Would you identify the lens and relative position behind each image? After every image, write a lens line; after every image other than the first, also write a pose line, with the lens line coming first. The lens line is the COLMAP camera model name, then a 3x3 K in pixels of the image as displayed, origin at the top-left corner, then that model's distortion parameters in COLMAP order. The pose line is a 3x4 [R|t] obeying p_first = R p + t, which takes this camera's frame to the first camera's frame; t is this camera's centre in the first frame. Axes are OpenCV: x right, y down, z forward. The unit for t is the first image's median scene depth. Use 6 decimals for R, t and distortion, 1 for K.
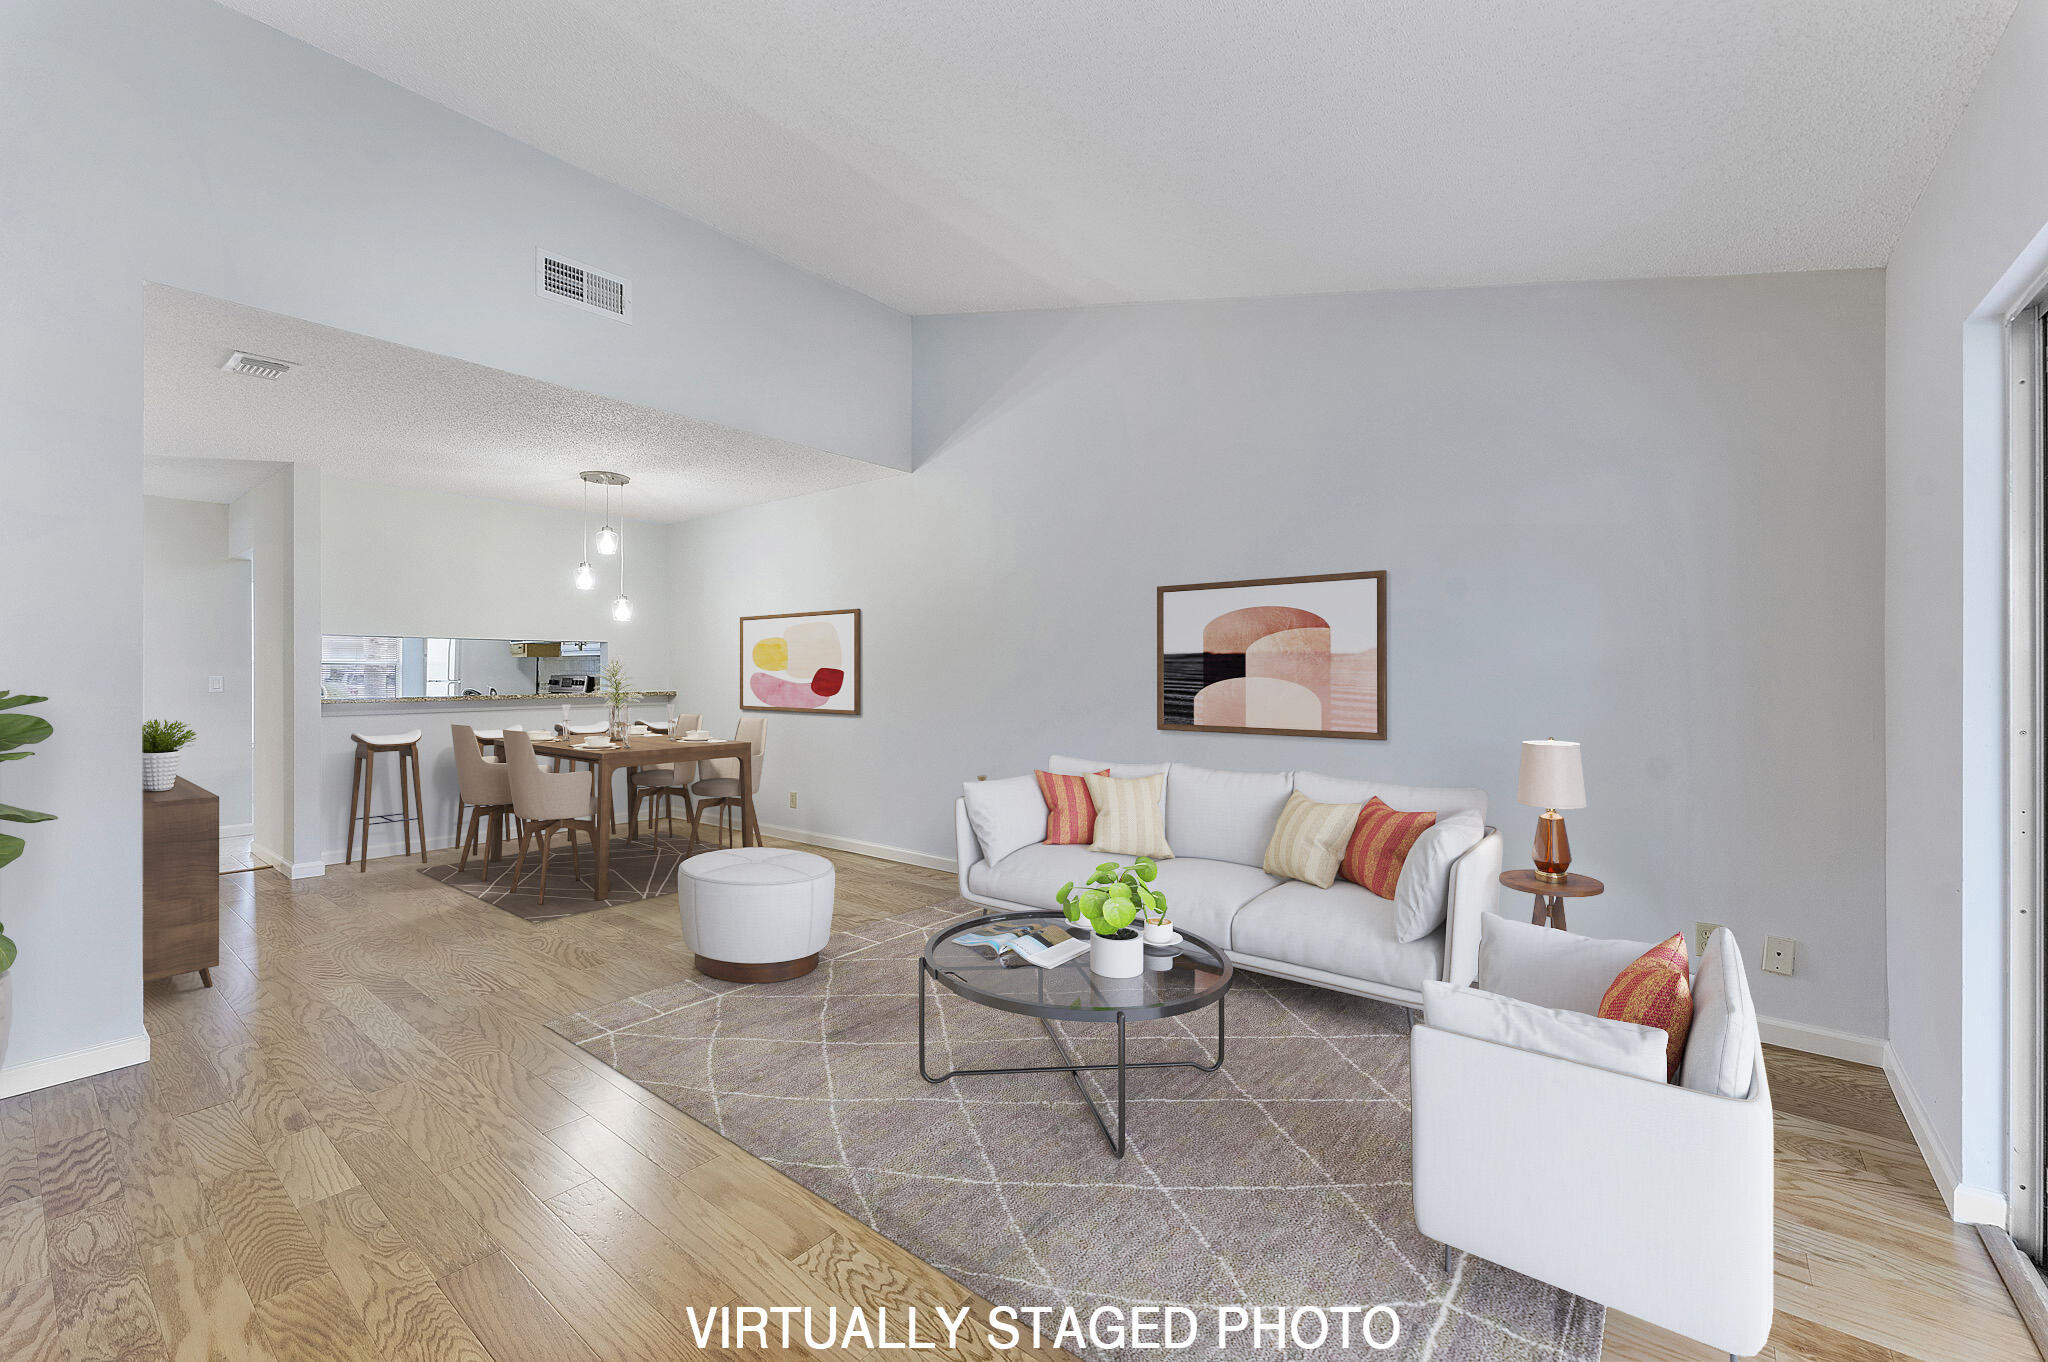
lens RADIAL K [[835.3, 0, 1018.2], [0, 835.3, 677.0], [0, 0, 1]] dist [-0.004214, 0.000162]
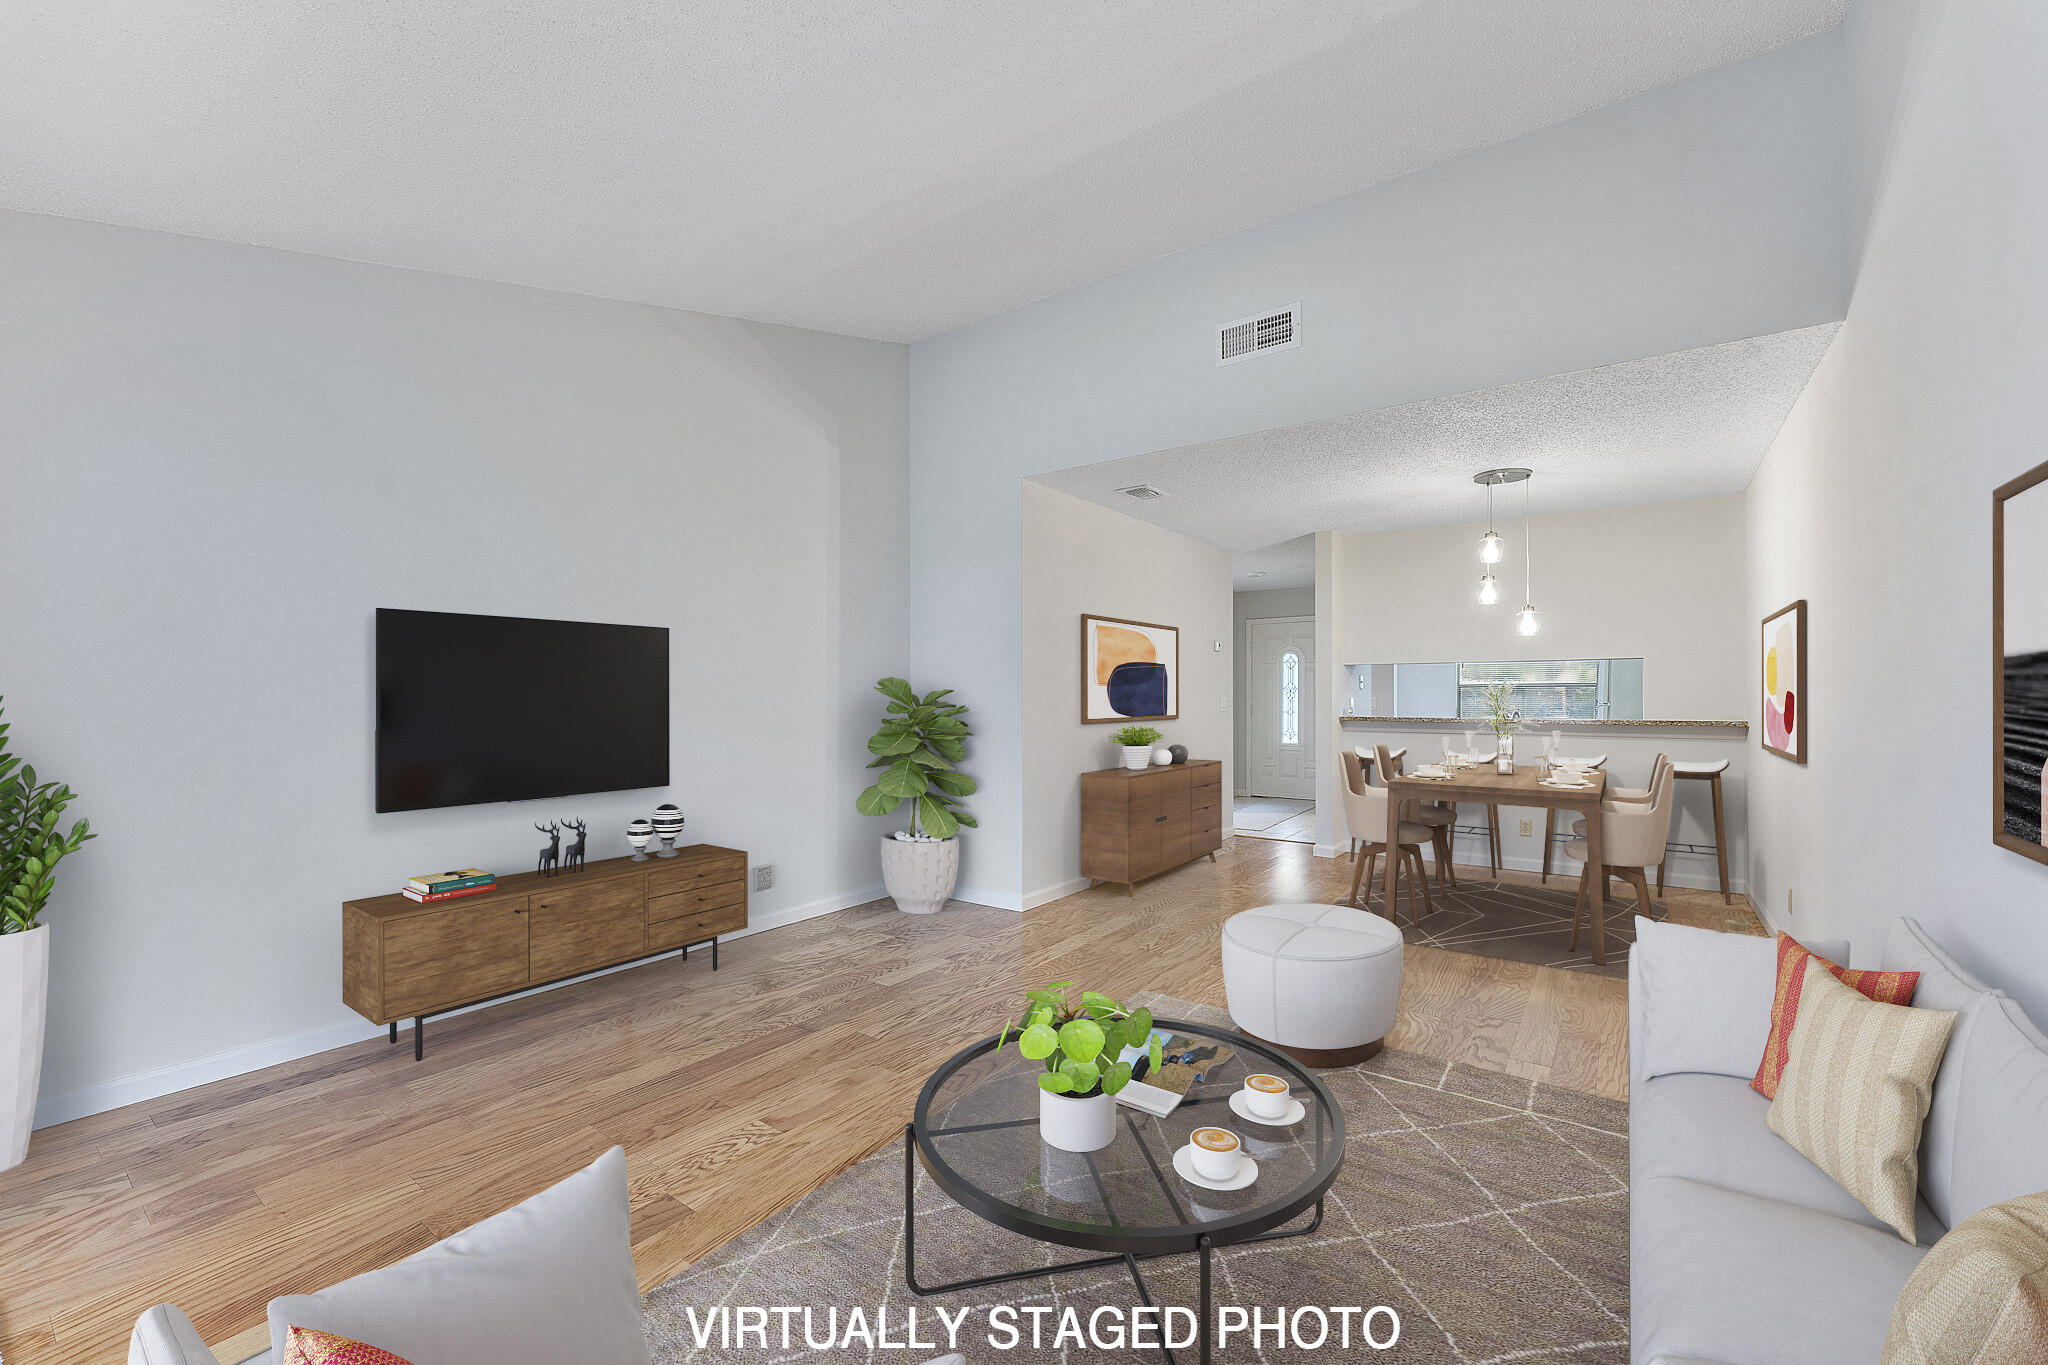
lens RADIAL K [[835.3, 0, 1017.6], [0, 835.3, 694.9], [0, 0, 1]] dist [-0.004214, 0.000162]
pose [[0.035173, -0.007914, -0.999350, 0.636155], [-0.005933, 0.999949, -0.008128, 0.006193], [0.999364, 0.006215, 0.035124, 0.781107]]
